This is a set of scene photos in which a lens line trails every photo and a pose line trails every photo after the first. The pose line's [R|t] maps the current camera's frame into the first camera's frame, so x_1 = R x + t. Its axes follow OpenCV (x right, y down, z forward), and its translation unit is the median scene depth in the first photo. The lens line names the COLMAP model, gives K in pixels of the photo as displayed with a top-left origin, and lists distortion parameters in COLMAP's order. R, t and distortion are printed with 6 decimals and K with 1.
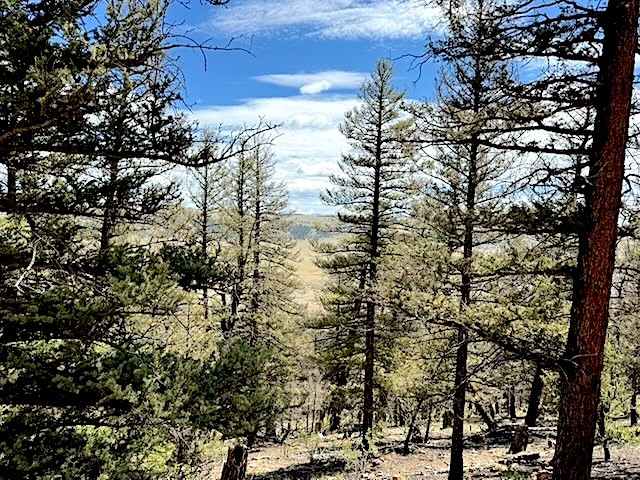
lens RADIAL K [[520.3, 0, 320.1], [0, 520.3, 242.1], [0, 0, 1]] dist [0.032777, -0.011805]
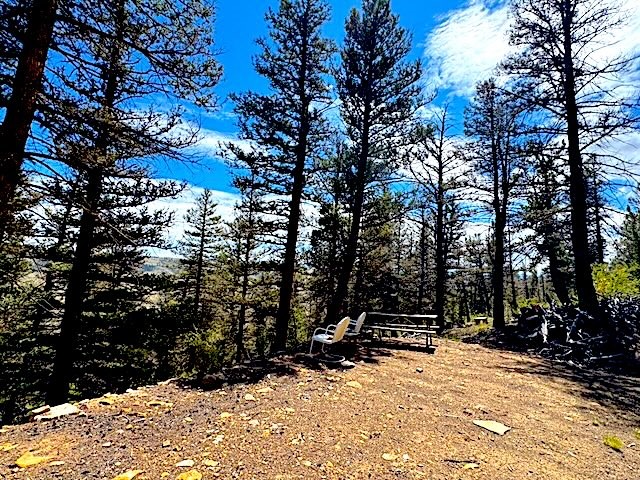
lens RADIAL K [[297.2, 0, 322.5], [0, 297.2, 236.4], [0, 0, 1]] dist [0.001642, 0.000153]
pose [[0.858999, 0.068254, 0.507407, -0.082243], [-0.004144, 0.991968, -0.126418, 0.000515], [-0.511960, 0.106490, 0.852383, -0.256030]]
